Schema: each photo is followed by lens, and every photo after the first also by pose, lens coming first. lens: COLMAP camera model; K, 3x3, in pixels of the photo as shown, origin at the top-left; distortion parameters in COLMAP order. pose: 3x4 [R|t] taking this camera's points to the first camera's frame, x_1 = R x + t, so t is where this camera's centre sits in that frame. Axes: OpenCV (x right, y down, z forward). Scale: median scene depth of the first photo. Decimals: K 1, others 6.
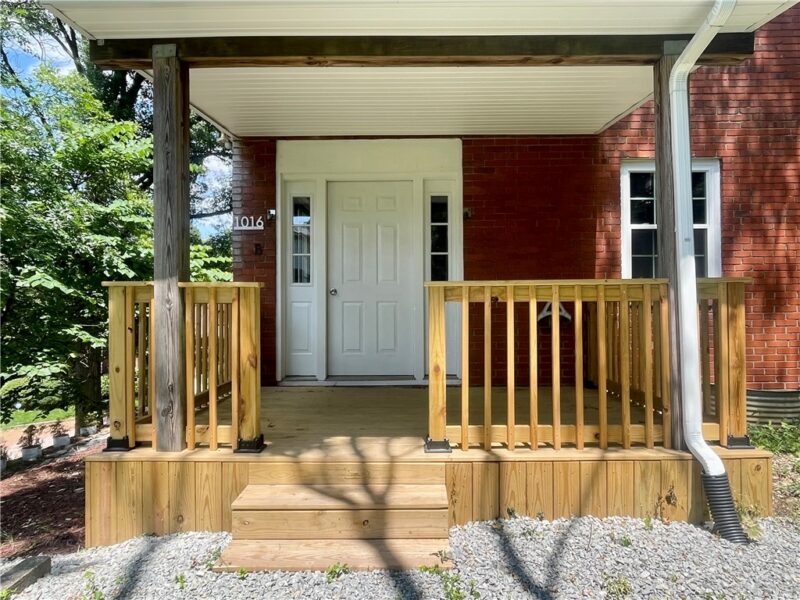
lens RADIAL K [[505.3, 0, 404.2], [0, 505.3, 296.5], [0, 0, 1]] dist [-0.010899, -0.003289]
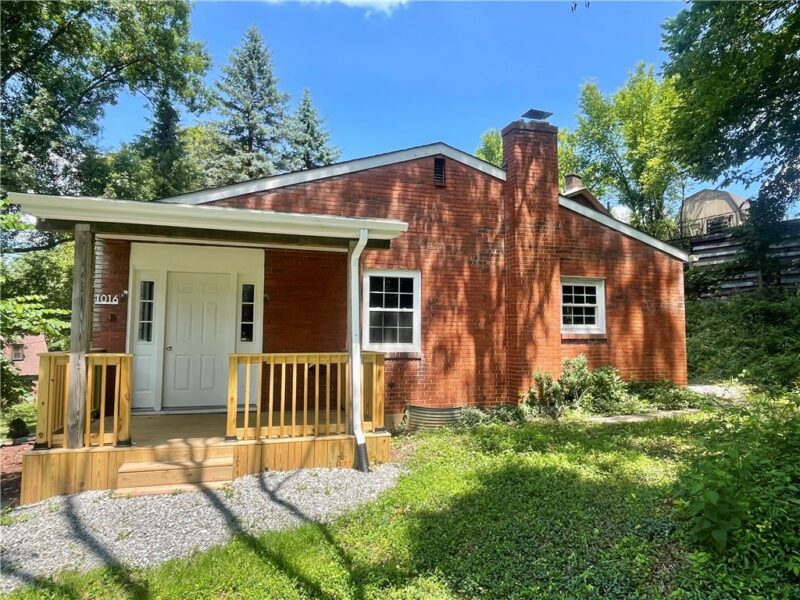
lens RADIAL K [[515.3, 0, 398.9], [0, 515.3, 298.6], [0, 0, 1]] dist [-0.008090, -0.004124]
pose [[0.952467, 0.034226, 0.302713, 0.062764], [-0.016365, 0.997983, -0.061344, -0.132201], [-0.304202, 0.053474, 0.951105, -1.108404]]
